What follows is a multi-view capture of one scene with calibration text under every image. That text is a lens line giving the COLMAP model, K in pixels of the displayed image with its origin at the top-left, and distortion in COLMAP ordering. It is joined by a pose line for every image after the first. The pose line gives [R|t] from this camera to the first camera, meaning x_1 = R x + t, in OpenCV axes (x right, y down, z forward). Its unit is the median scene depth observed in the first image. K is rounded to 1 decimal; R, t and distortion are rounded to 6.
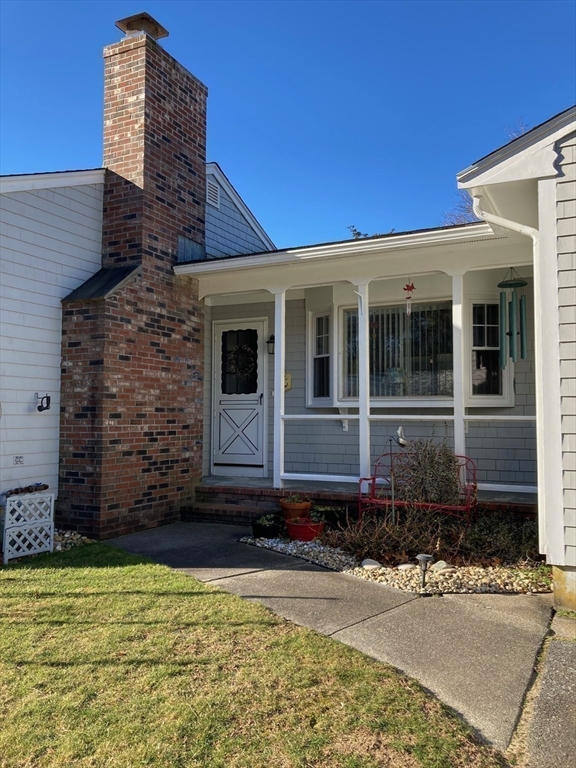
lens RADIAL K [[626.7, 0, 287.1], [0, 626.7, 377.4], [0, 0, 1]] dist [0.030017, -0.000594]
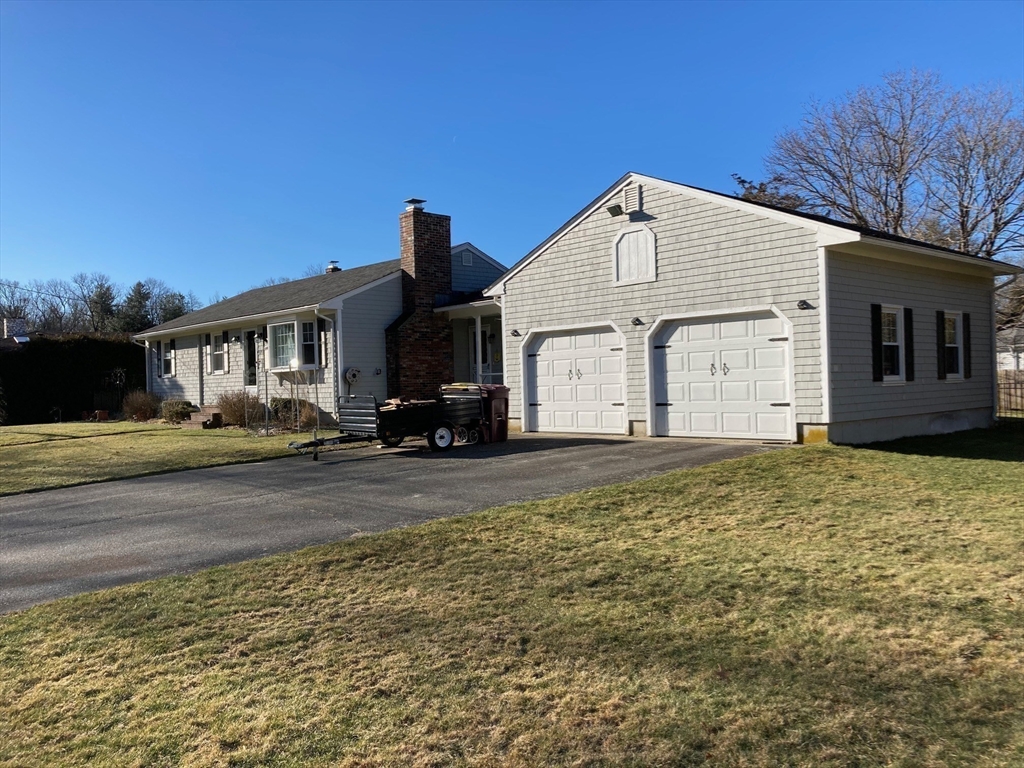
lens RADIAL K [[835.5, 0, 514.2], [0, 835.5, 386.5], [0, 0, 1]] dist [0.030017, -0.000594]
pose [[0.933793, -0.028624, -0.356666, 1.206936], [0.053465, 0.996767, 0.059982, -0.067603], [0.353796, -0.075080, 0.932305, -1.786521]]
